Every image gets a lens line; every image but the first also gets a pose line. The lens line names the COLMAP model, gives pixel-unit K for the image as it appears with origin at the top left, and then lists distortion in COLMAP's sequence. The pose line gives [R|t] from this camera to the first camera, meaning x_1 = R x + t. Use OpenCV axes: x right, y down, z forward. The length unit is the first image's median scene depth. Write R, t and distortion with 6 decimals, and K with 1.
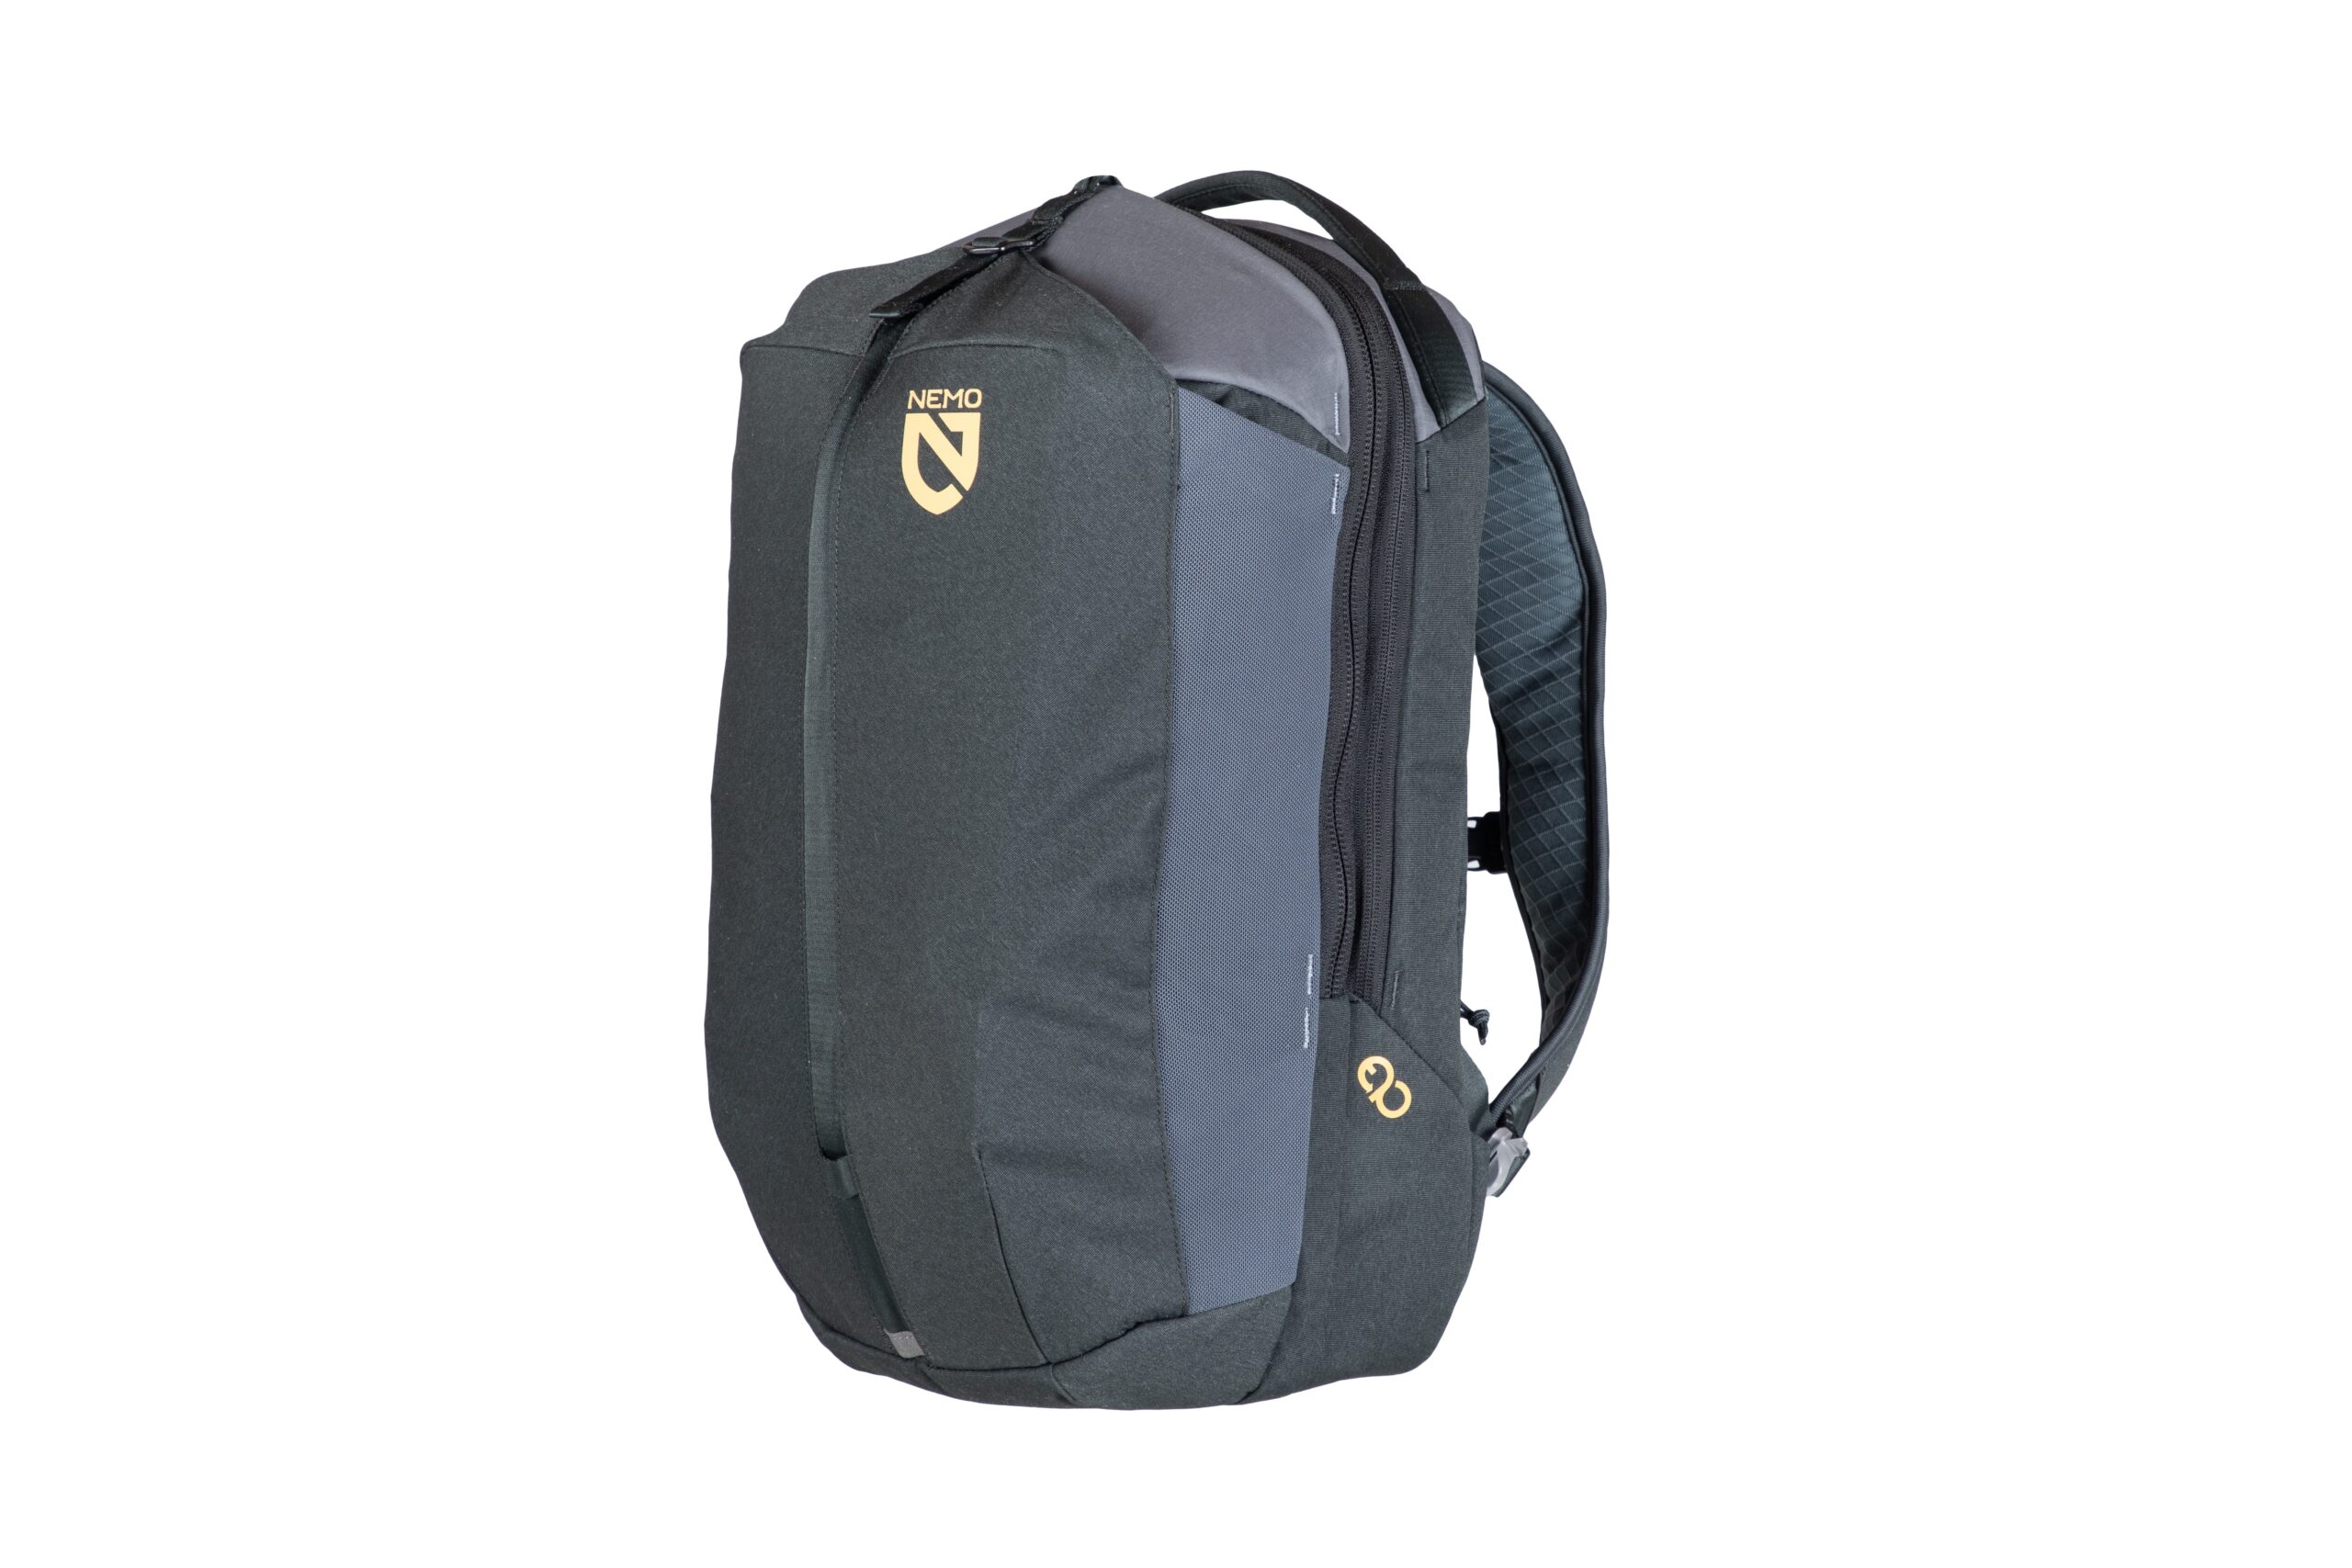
lens RADIAL K [[5944.6, 0, 1176.0], [0, 5944.6, 784.0], [0, 0, 1]] dist [-0.041902, -0.194472]
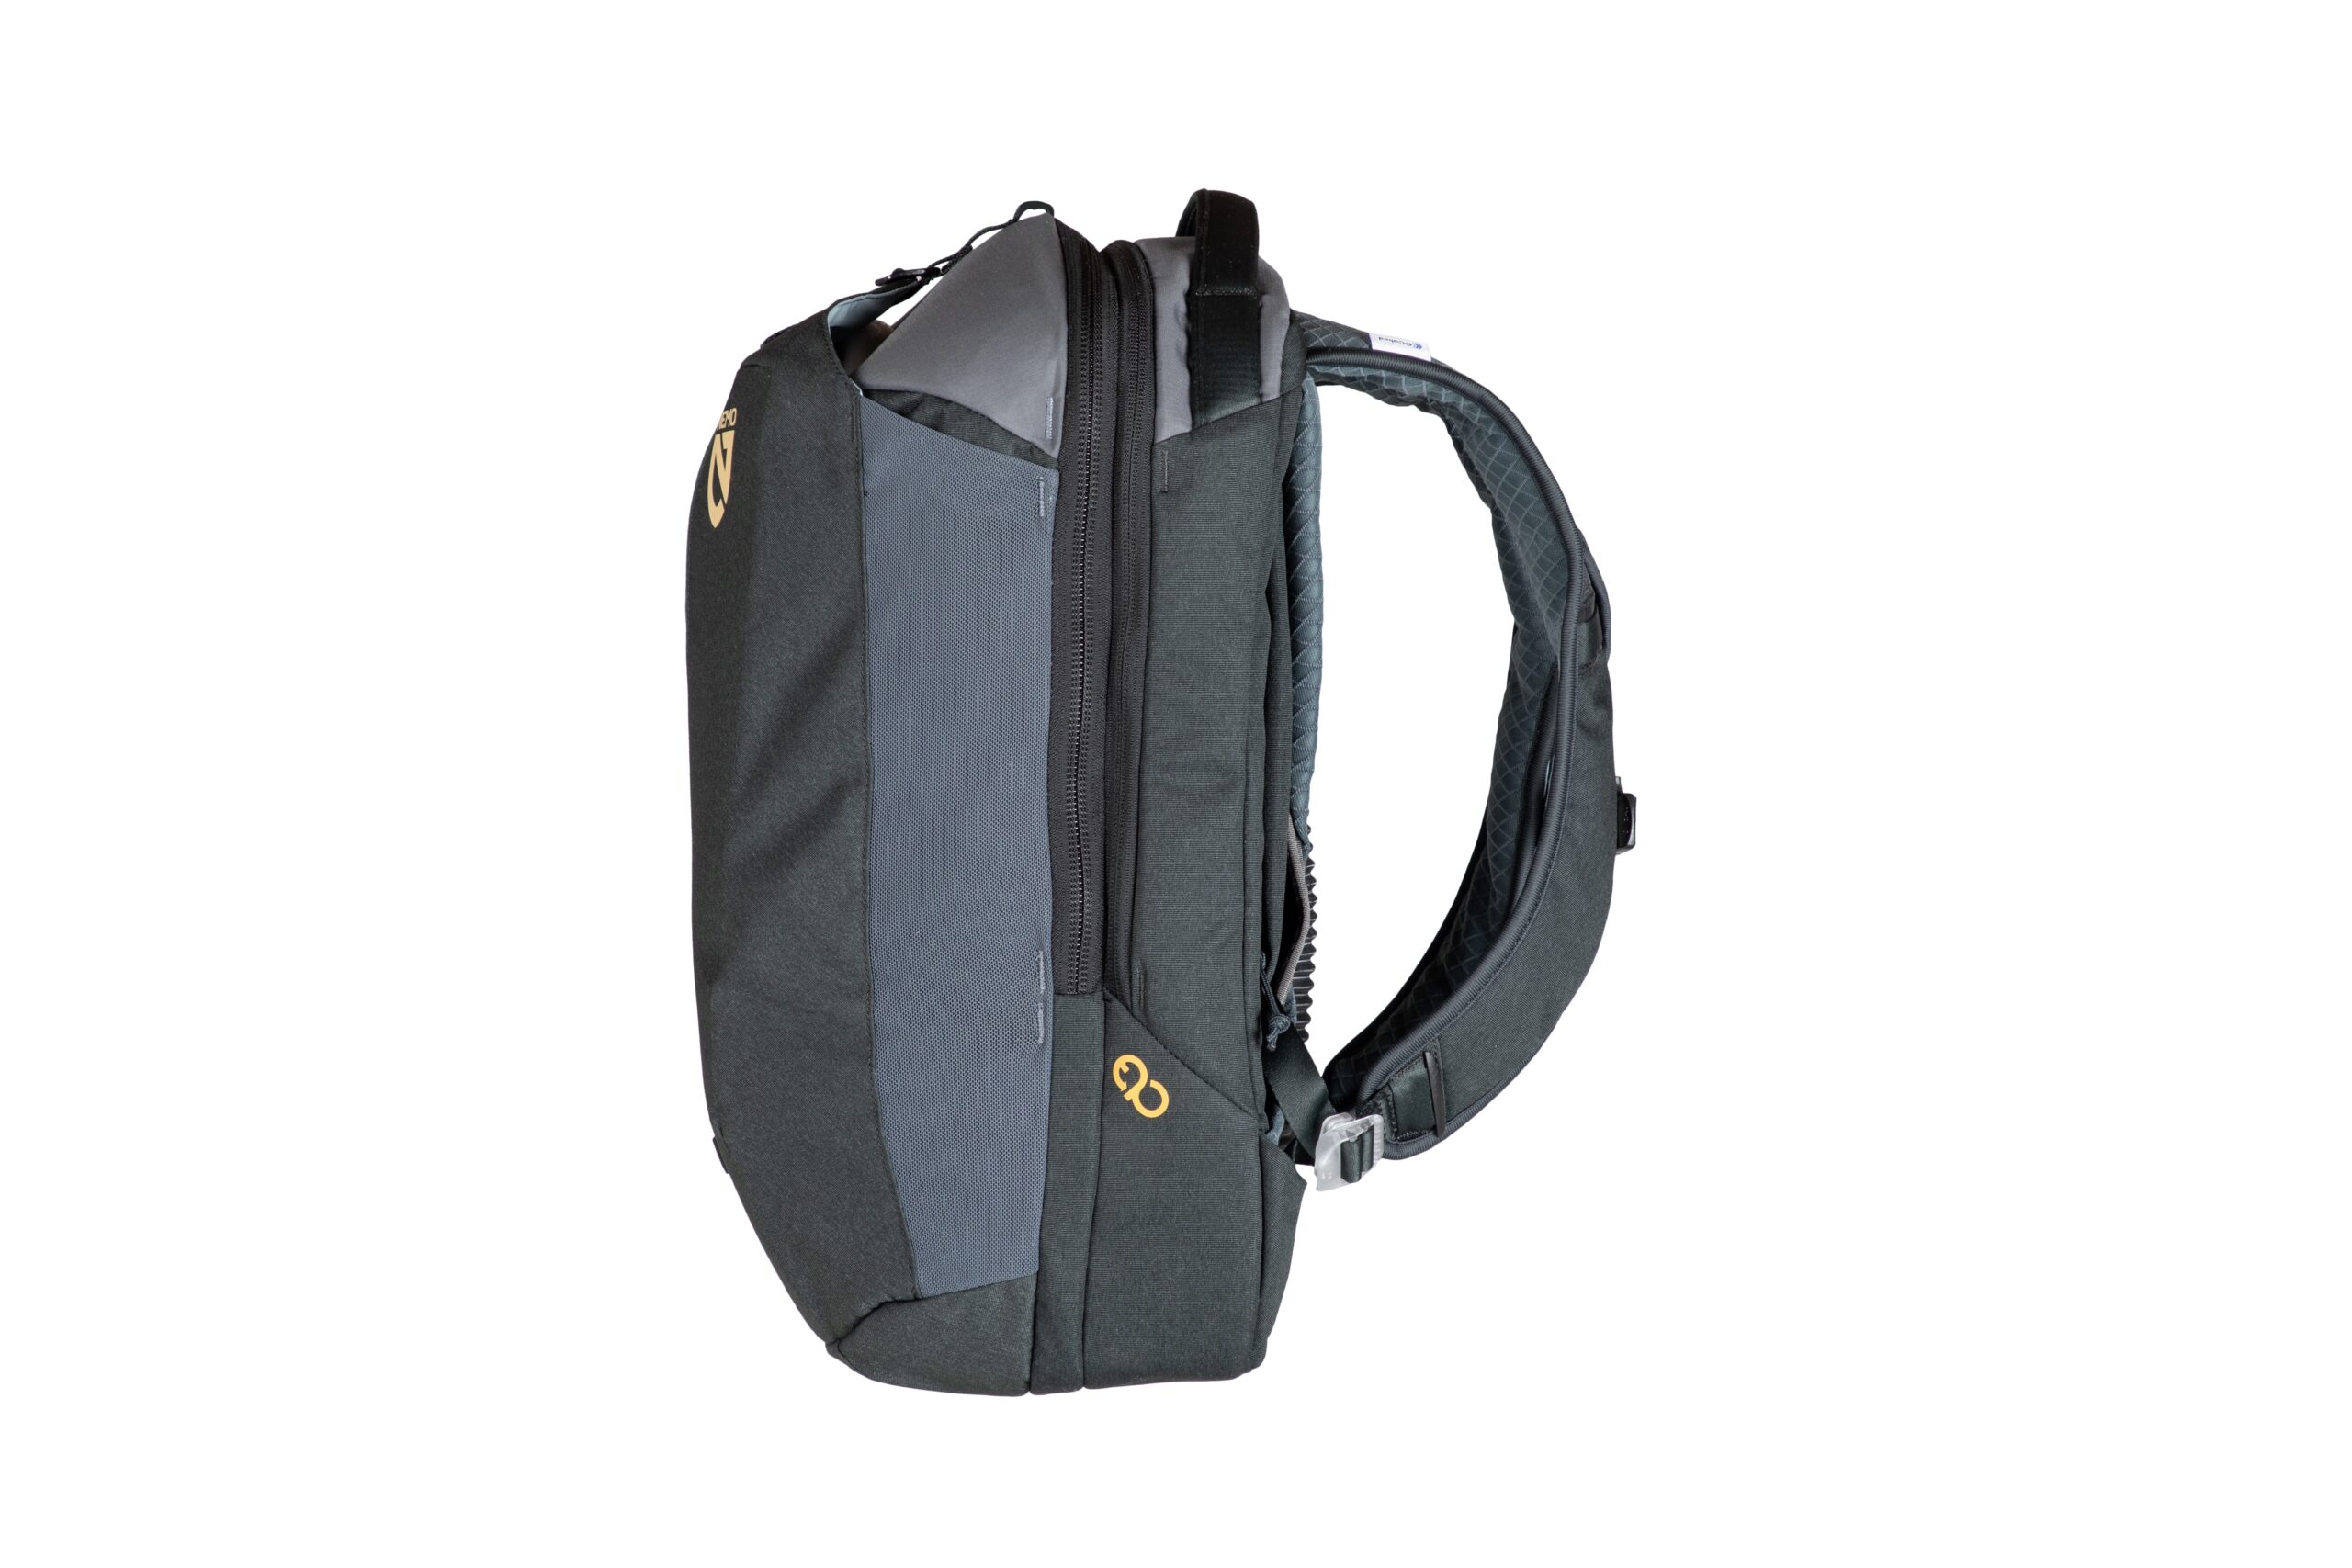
lens RADIAL K [[5944.6, 0, 1176.0], [0, 5944.6, 784.0], [0, 0, 1]] dist [-0.041902, -0.194472]
pose [[0.789089, -0.004220, -0.614265, 0.692979], [-0.016695, 0.999460, -0.028312, 0.029802], [0.614052, 0.032596, 0.788592, 0.220282]]
